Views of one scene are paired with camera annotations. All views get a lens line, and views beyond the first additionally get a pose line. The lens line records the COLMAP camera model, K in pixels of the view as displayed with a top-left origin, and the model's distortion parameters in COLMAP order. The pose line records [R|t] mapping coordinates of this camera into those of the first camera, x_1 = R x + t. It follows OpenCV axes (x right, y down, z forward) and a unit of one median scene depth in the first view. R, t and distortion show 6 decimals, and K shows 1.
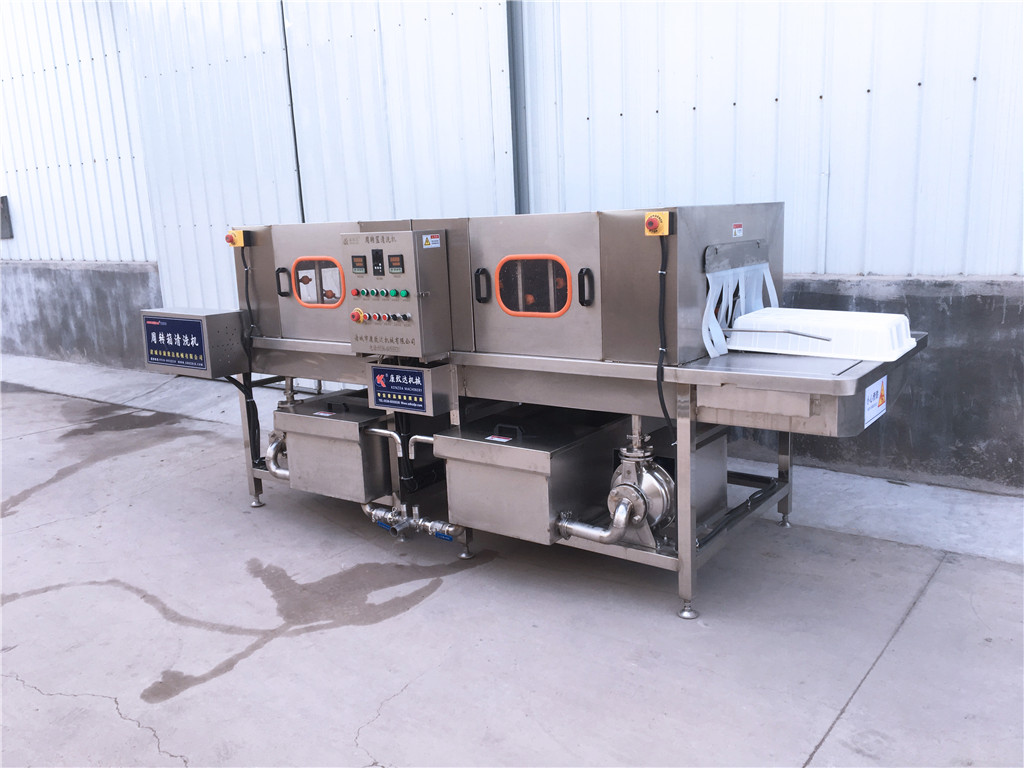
lens RADIAL K [[869.3, 0, 512.0], [0, 869.3, 384.0], [0, 0, 1]] dist [0.005315, 0.004546]
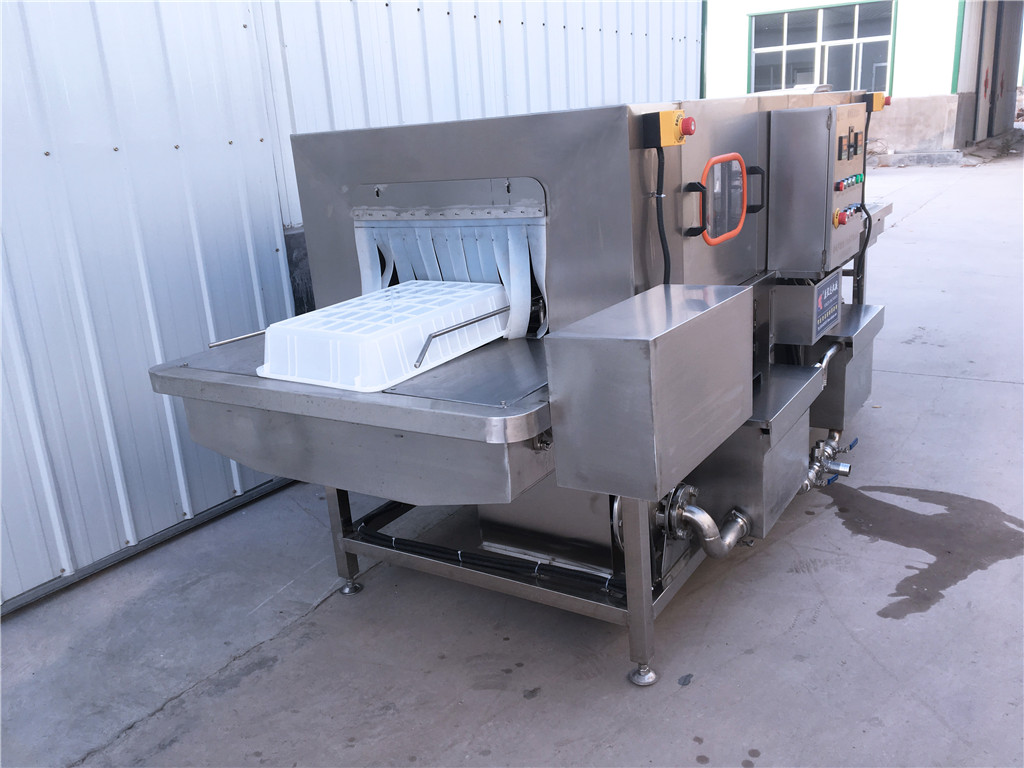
lens RADIAL K [[869.3, 0, 512.0], [0, 869.3, 384.0], [0, 0, 1]] dist [0.005315, 0.004546]
pose [[-0.047340, -0.230906, 0.971824, -0.905128], [0.274757, 0.932375, 0.234917, -0.192079], [-0.960348, 0.278136, 0.019305, 1.252421]]
